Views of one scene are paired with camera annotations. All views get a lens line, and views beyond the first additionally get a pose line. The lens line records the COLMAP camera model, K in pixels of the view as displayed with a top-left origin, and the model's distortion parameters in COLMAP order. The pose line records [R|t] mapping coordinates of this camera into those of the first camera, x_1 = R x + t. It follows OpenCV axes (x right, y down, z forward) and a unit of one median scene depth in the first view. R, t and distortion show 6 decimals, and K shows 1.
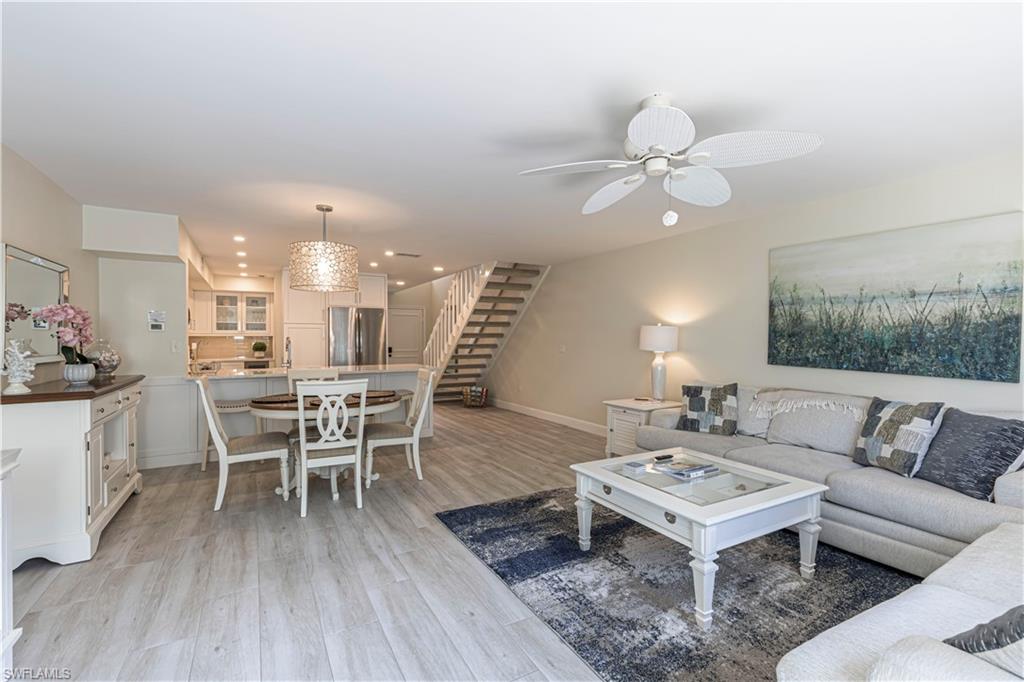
lens RADIAL K [[456.7, 0, 517.7], [0, 456.7, 339.5], [0, 0, 1]] dist [0.004831, -0.000100]
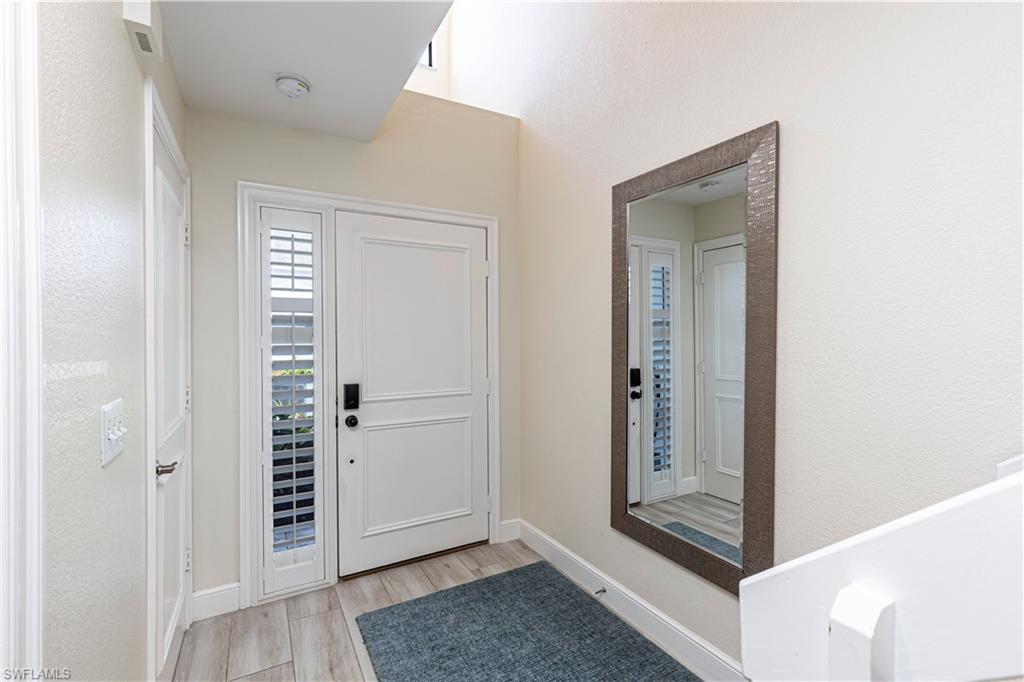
lens RADIAL K [[456.7, 0, 517.7], [0, 456.7, 339.5], [0, 0, 1]] dist [0.004831, -0.000100]
pose [[0.999977, -0.003603, -0.005759, -0.520609], [0.003589, 0.999991, -0.002445, -0.012052], [0.005767, 0.002424, 0.999980, 2.057466]]
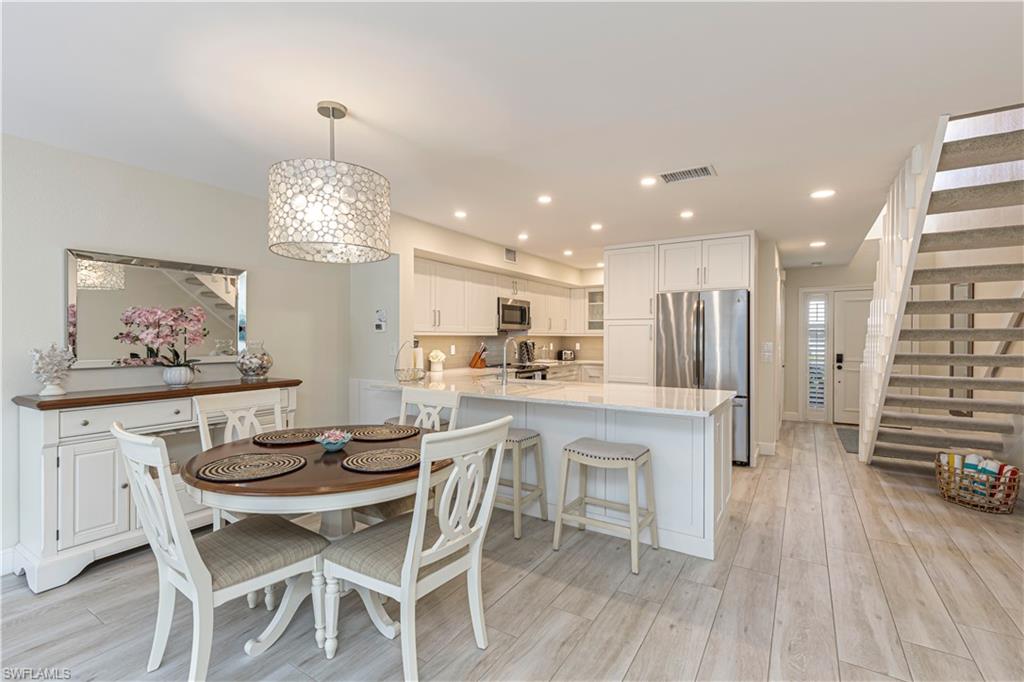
lens RADIAL K [[456.7, 0, 517.7], [0, 456.7, 339.5], [0, 0, 1]] dist [0.004831, -0.000100]
pose [[0.468931, 0.007991, -0.883199, 0.164890], [-0.006464, 0.999963, 0.005615, -0.009202], [0.883211, 0.003076, 0.468966, 0.867359]]
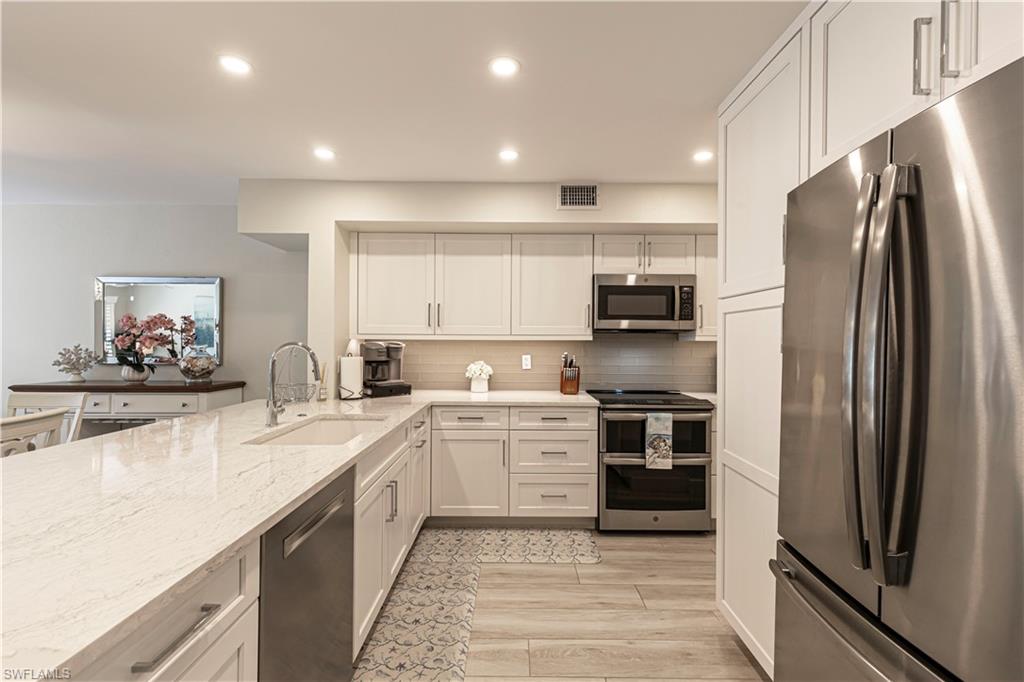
lens RADIAL K [[456.7, 0, 517.7], [0, 456.7, 339.5], [0, 0, 1]] dist [0.004831, -0.000100]
pose [[-0.496965, -0.002172, -0.867768, -0.327745], [-0.008816, 0.999958, 0.002546, -0.015713], [0.867726, 0.008915, -0.496963, 1.750274]]
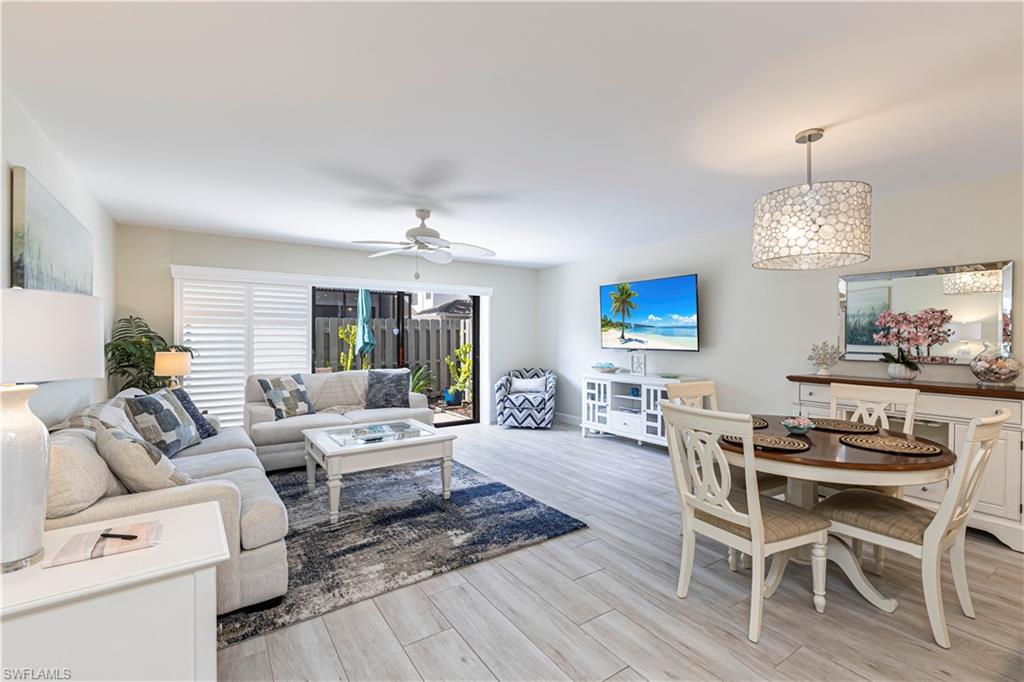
lens RADIAL K [[456.7, 0, 517.7], [0, 456.7, 339.5], [0, 0, 1]] dist [0.004831, -0.000100]
pose [[-0.997198, -0.001365, -0.074794, 0.025825], [-0.002263, 0.999926, 0.011927, -0.009847], [0.074773, 0.012063, -0.997128, 1.485152]]
